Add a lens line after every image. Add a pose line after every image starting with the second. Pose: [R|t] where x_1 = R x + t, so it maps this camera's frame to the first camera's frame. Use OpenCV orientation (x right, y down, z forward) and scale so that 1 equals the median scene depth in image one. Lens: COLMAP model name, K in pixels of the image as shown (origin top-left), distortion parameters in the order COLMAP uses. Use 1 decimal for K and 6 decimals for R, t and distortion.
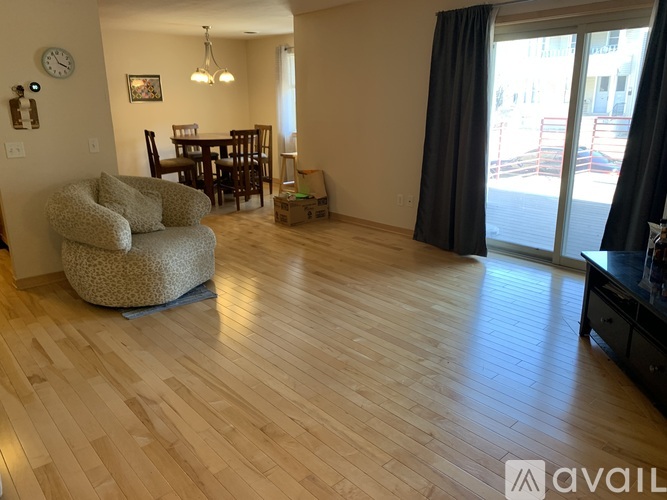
lens RADIAL K [[510.8, 0, 335.3], [0, 510.8, 248.4], [0, 0, 1]] dist [-0.003685, -0.000818]
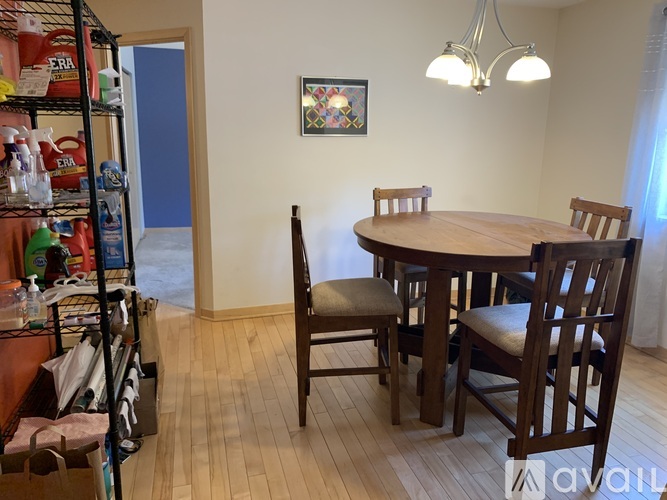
lens RADIAL K [[510.8, 0, 334.4], [0, 510.8, 250.3], [0, 0, 1]] dist [-0.003685, -0.000818]
pose [[0.894695, 0.119859, -0.430297, -0.153418], [-0.148218, 0.988409, -0.032862, -0.168629], [0.421370, 0.093179, 0.902089, 0.591316]]
